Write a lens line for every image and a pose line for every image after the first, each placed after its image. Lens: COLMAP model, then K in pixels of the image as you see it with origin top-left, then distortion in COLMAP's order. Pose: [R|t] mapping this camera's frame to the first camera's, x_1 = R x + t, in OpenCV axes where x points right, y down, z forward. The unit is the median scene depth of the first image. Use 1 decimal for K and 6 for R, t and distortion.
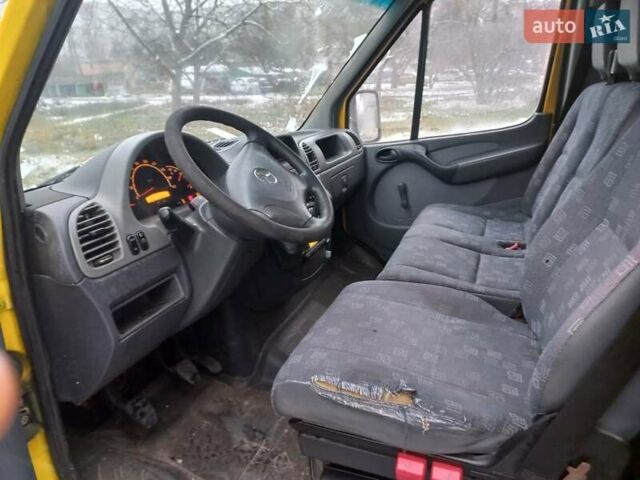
lens RADIAL K [[434.7, 0, 332.5], [0, 434.7, 239.6], [0, 0, 1]] dist [0.044245, -0.024829]
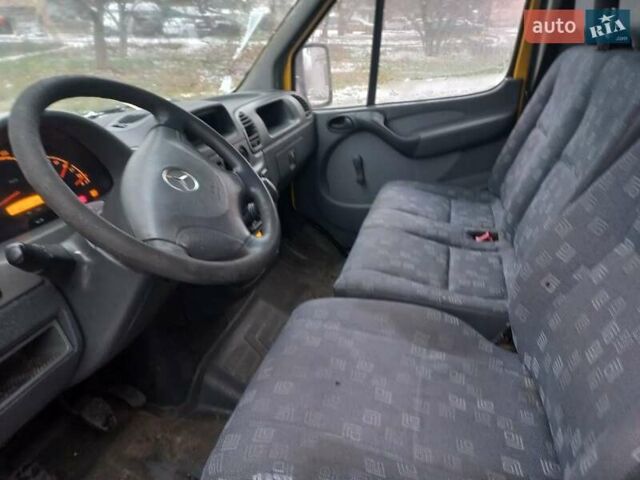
lens RADIAL K [[434.7, 0, 332.5], [0, 434.7, 239.6], [0, 0, 1]] dist [0.044245, -0.024829]
pose [[0.992942, -0.024761, 0.115987, 0.003289], [0.012490, 0.994357, 0.105351, -0.068649], [-0.117941, -0.103159, 0.987648, 0.145895]]
